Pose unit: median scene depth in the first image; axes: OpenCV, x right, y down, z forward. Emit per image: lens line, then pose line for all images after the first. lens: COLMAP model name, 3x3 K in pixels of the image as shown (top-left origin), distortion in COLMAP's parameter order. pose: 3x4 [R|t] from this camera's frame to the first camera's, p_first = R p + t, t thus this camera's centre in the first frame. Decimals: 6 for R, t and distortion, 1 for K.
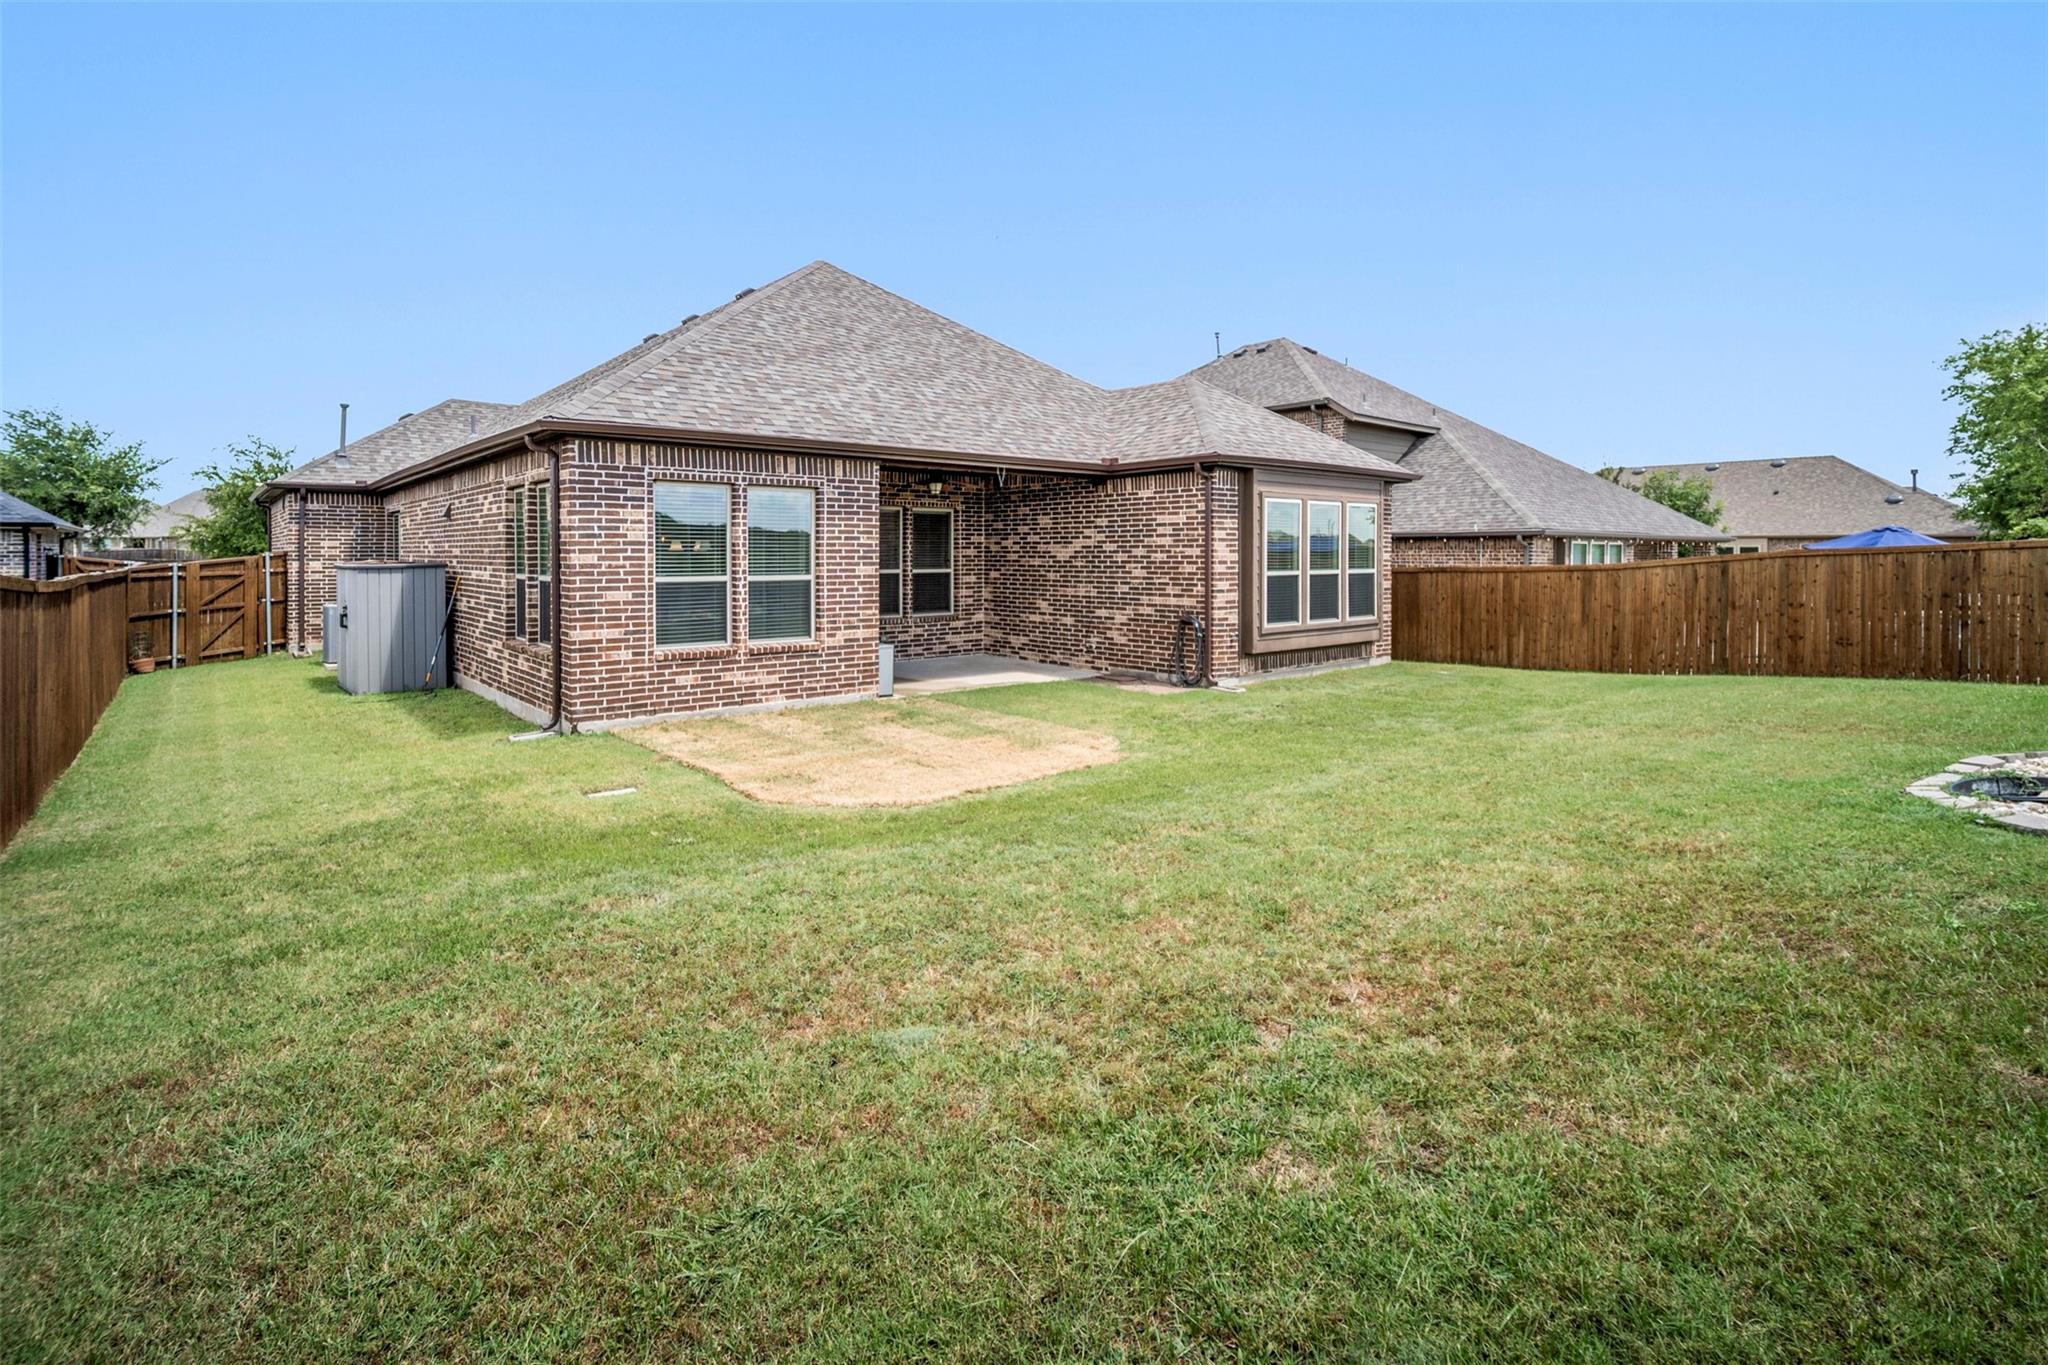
lens RADIAL K [[956.2, 0, 1018.1], [0, 956.2, 552.0], [0, 0, 1]] dist [-0.000048, -0.000173]
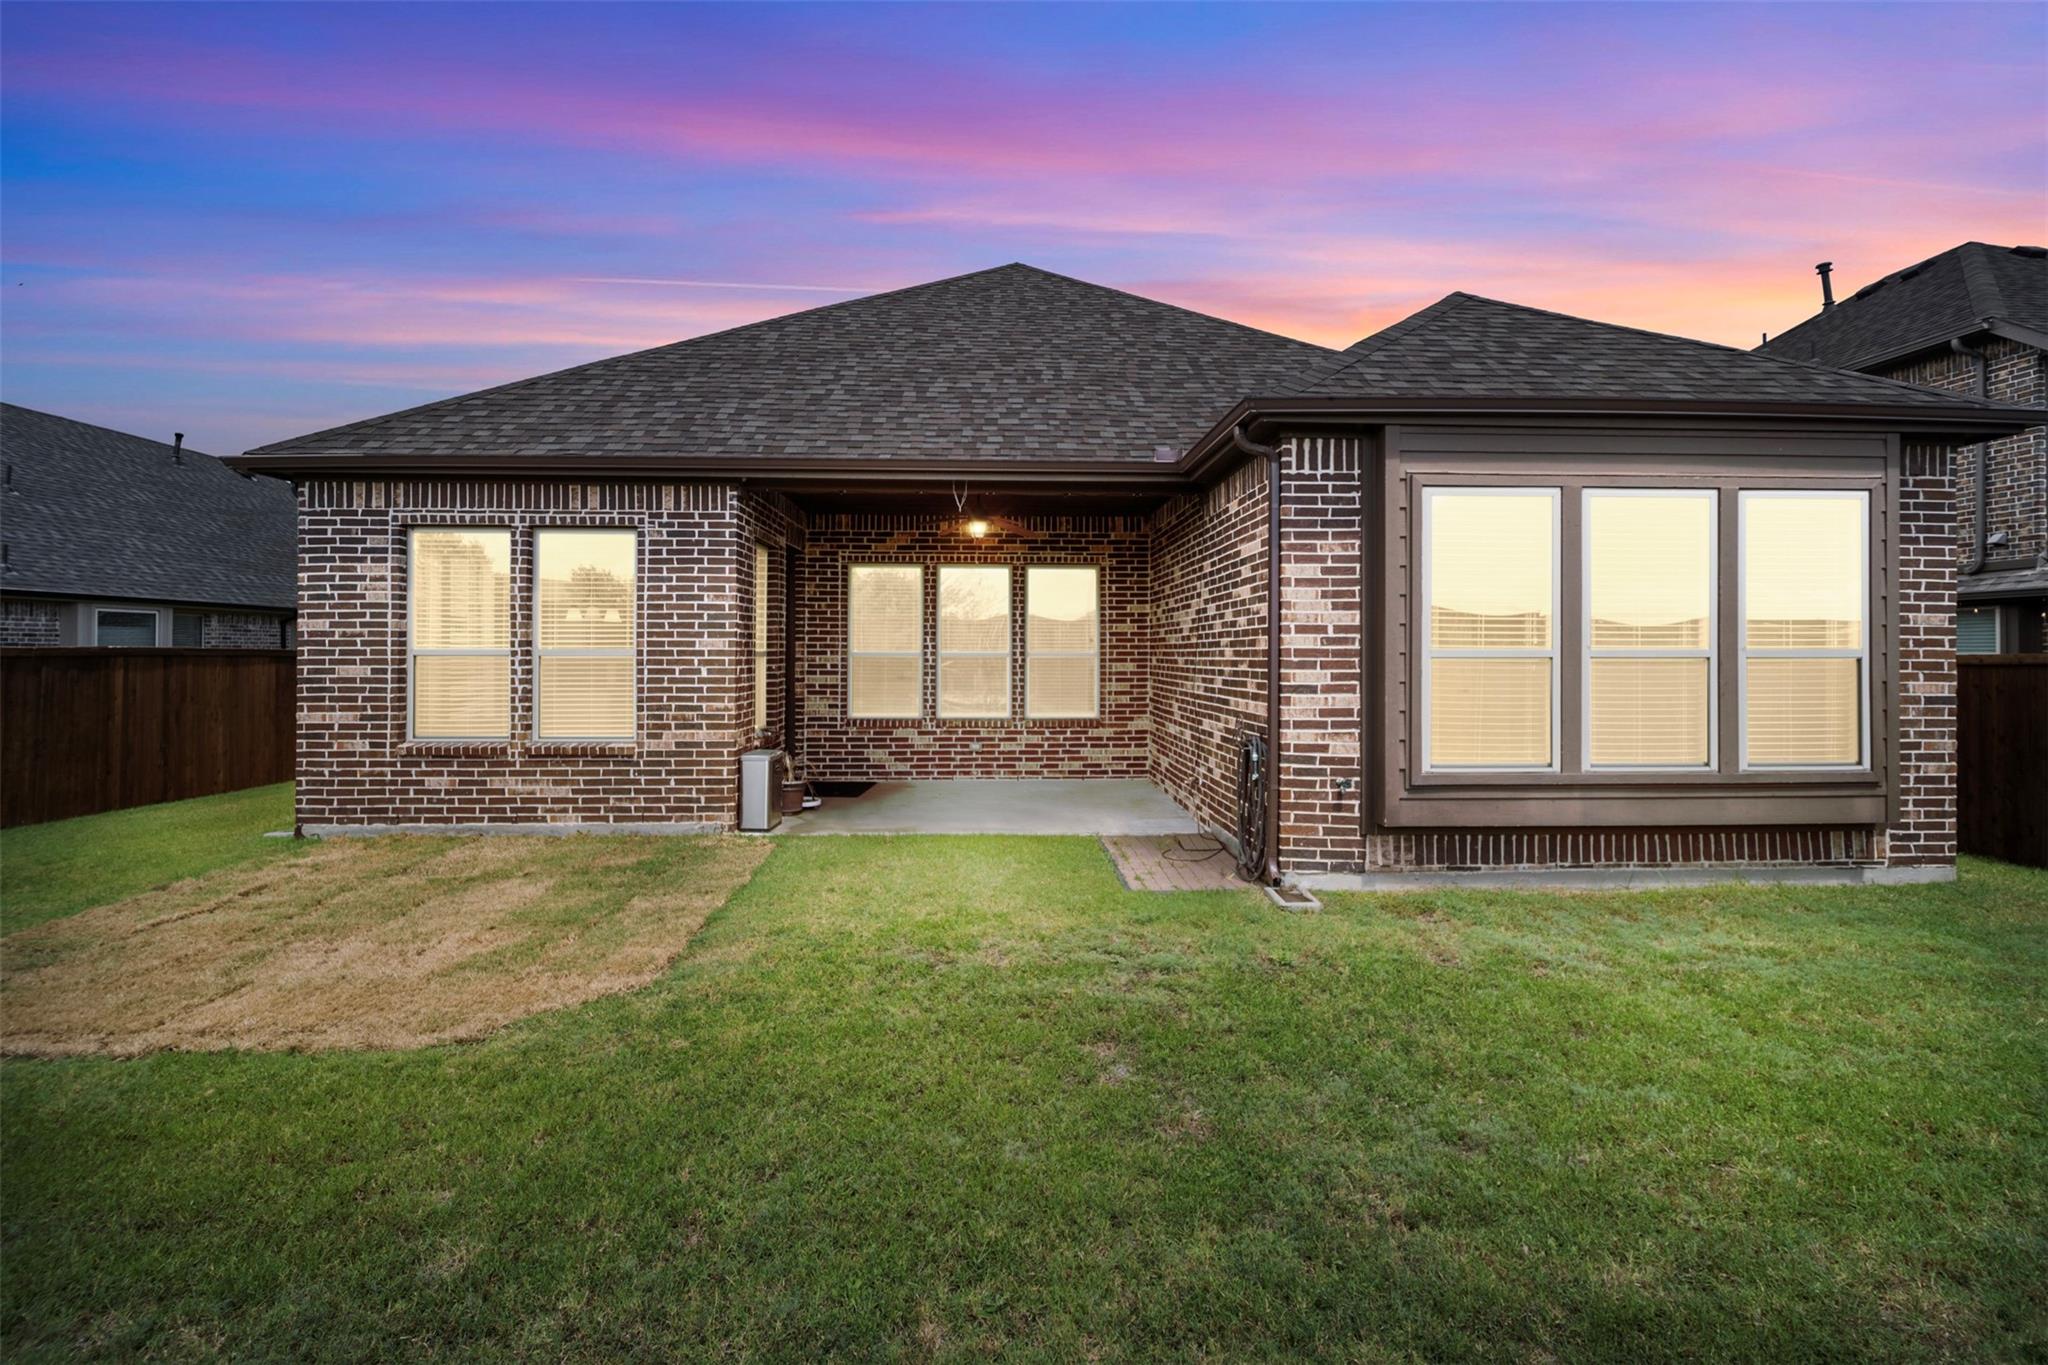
lens RADIAL K [[952.7, 0, 1025.2], [0, 952.7, 641.7], [0, 0, 1]] dist [-0.002530, -0.000957]
pose [[0.794211, -0.006436, -0.607608, 0.442808], [-0.000313, 0.999939, -0.011000, 0.025430], [0.607642, 0.008927, 0.794161, 0.605246]]
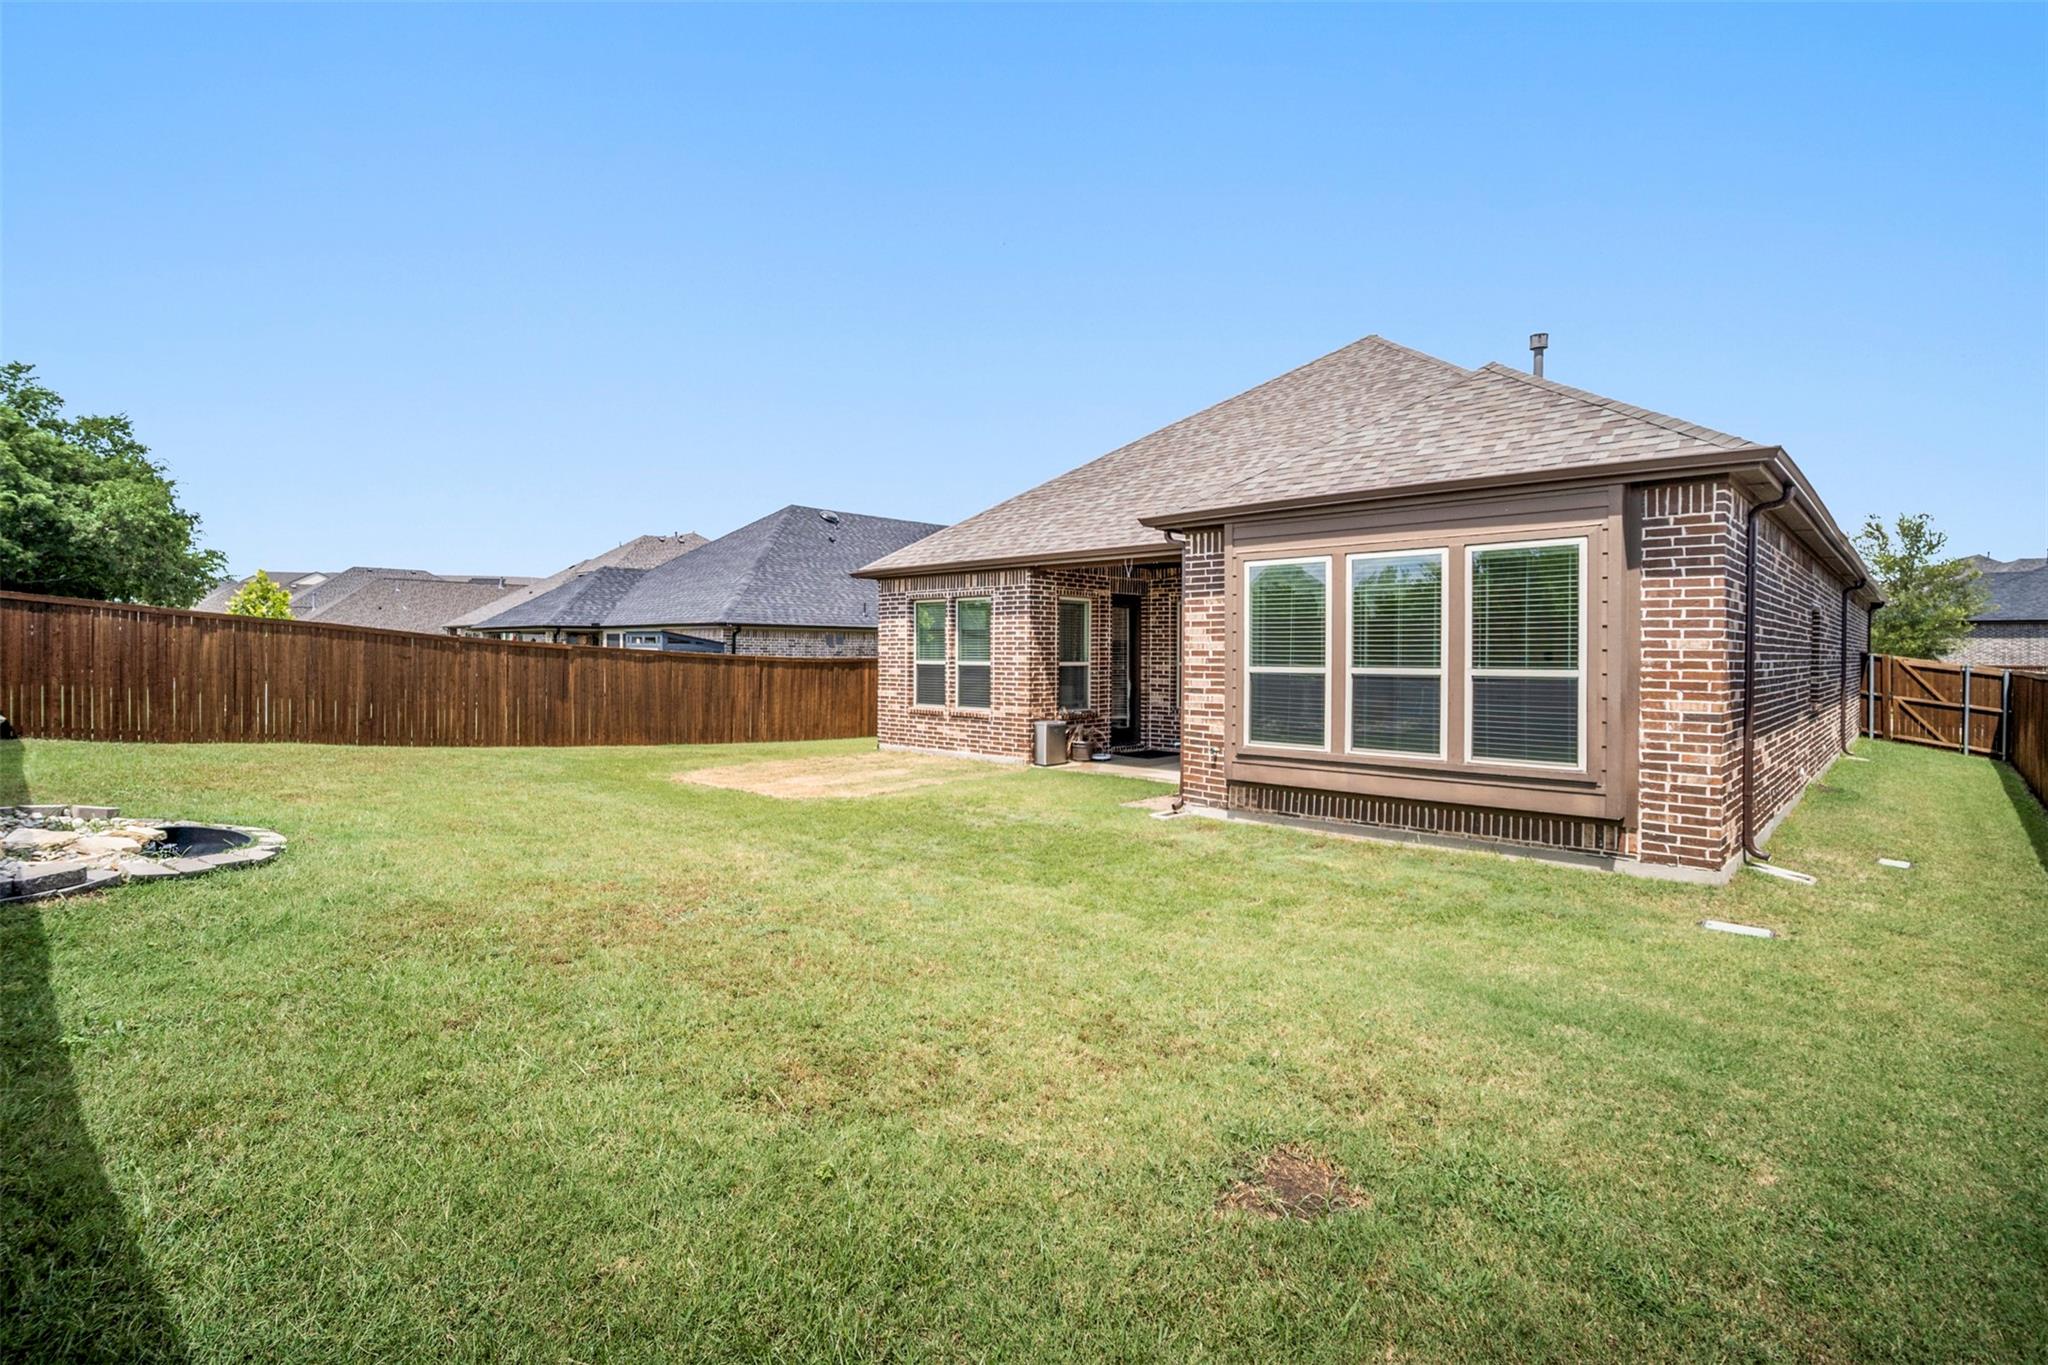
lens RADIAL K [[952.7, 0, 1025.2], [0, 952.7, 641.7], [0, 0, 1]] dist [-0.002530, -0.000957]
pose [[0.129801, -0.013192, -0.991452, 1.079929], [-0.002423, 0.999904, -0.013622, 0.014123], [0.991537, 0.004171, 0.129757, 0.863882]]
